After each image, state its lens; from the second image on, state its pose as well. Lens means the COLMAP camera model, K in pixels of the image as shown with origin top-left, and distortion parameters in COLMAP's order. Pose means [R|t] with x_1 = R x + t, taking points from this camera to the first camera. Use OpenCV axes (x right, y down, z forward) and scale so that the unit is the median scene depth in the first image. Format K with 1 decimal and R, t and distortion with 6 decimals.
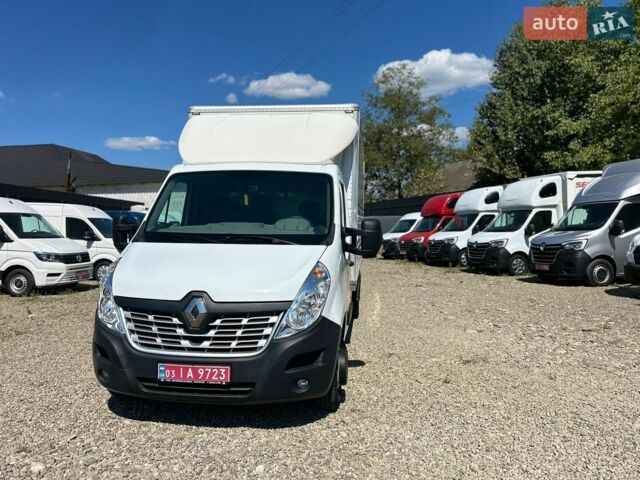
lens RADIAL K [[480.8, 0, 316.1], [0, 480.8, 241.5], [0, 0, 1]] dist [0.051882, -0.054895]
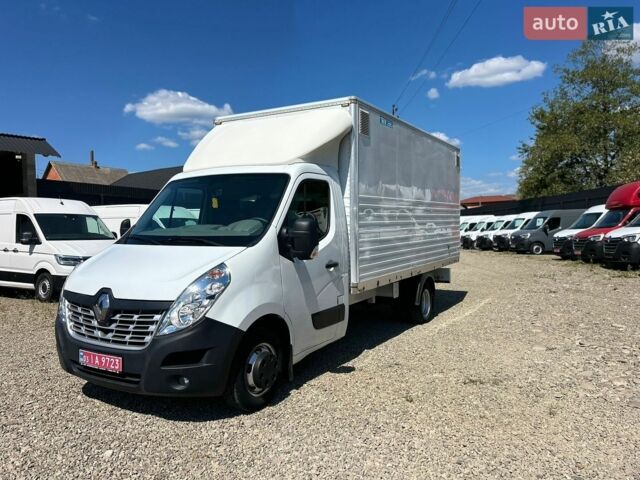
lens RADIAL K [[480.8, 0, 312.6], [0, 480.8, 244.1], [0, 0, 1]] dist [0.051882, -0.054895]
pose [[0.913734, -0.001441, -0.406310, 0.605322], [0.005278, 0.999951, 0.008325, -0.005469], [0.406278, -0.009751, 0.913697, 0.156167]]
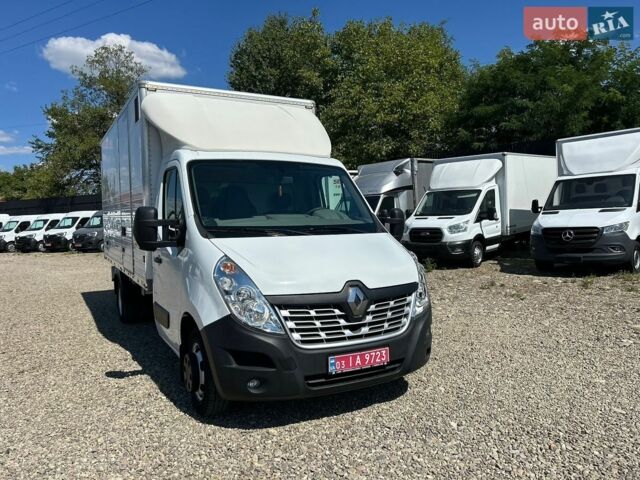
lens RADIAL K [[480.8, 0, 313.6], [0, 480.8, 244.1], [0, 0, 1]] dist [0.051882, -0.054895]
pose [[0.818524, -0.054886, 0.571844, -0.830150], [0.043135, 0.998487, 0.034092, -0.010938], [-0.572851, -0.003239, 0.819653, 0.200204]]
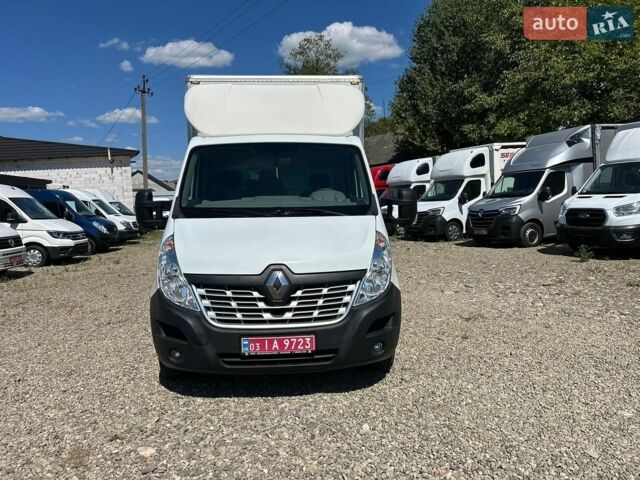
lens RADIAL K [[480.8, 0, 316.3], [0, 480.8, 241.7], [0, 0, 1]] dist [0.051882, -0.054895]
pose [[0.982321, -0.043463, 0.182090, -0.320409], [0.033595, 0.997812, 0.056935, 0.002638], [-0.184166, -0.049811, 0.981632, 0.006795]]
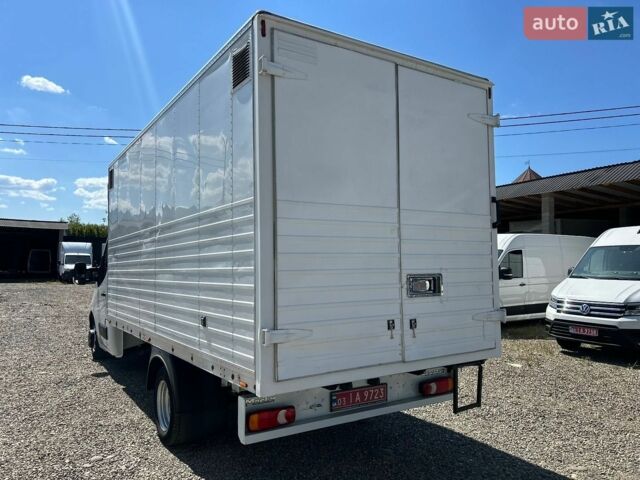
lens RADIAL K [[480.8, 0, 310.6], [0, 480.8, 236.1], [0, 0, 1]] dist [0.051882, -0.054895]
pose [[-0.777133, -0.041543, -0.627964, 0.683661], [-0.018189, 0.998885, -0.043572, -0.097258], [0.629073, -0.022439, -0.777022, 3.444637]]
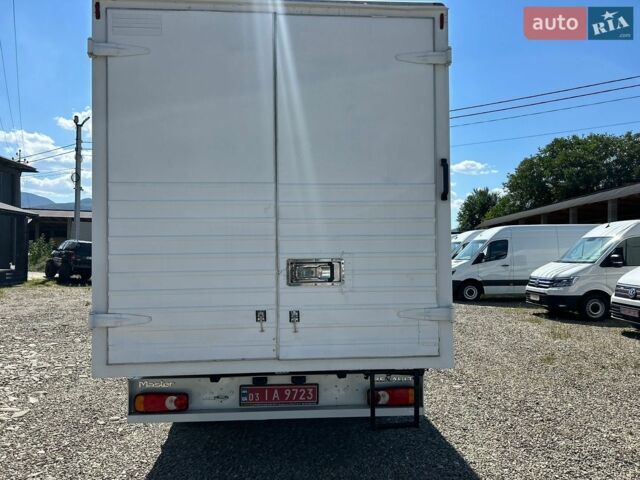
lens RADIAL K [[480.8, 0, 318.9], [0, 480.8, 243.5], [0, 0, 1]] dist [0.051882, -0.054895]
pose [[-0.982654, -0.007272, -0.185304, 0.075725], [-0.006478, 0.999967, -0.004890, -0.090186], [0.185333, -0.003605, -0.982669, 3.623196]]
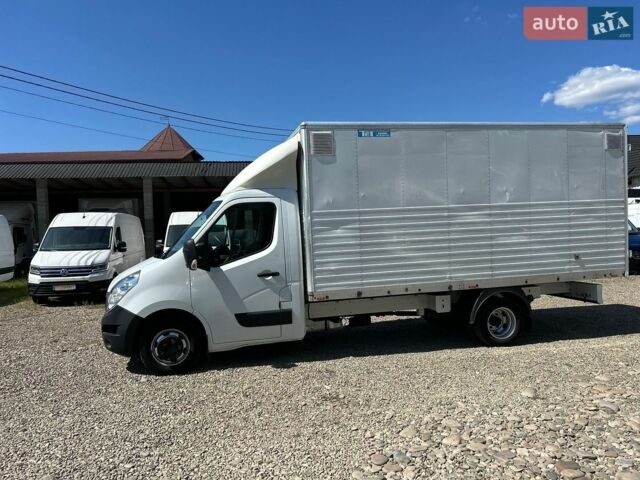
lens RADIAL K [[481.6, 0, 319.8], [0, 481.6, 247.9], [0, 0, 1]] dist [0.050728, -0.050461]
pose [[0.344452, 0.014587, -0.938690, 1.657019], [0.012120, 0.999727, 0.019983, -0.052265], [0.938726, -0.018260, 0.344182, 1.032428]]
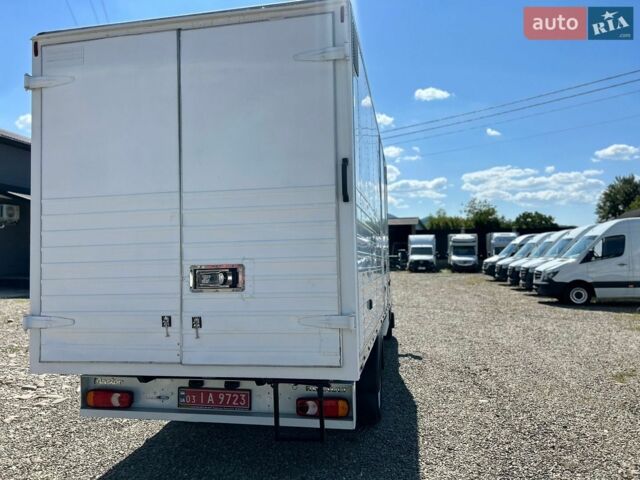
lens RADIAL K [[480.8, 0, 313.8], [0, 480.8, 234.5], [0, 0, 1]] dist [0.051882, -0.054895]
pose [[-0.996871, 0.015176, 0.077572, -0.277279], [0.013303, 0.999609, -0.024595, -0.097562], [-0.077914, -0.023486, -0.996683, 3.630108]]
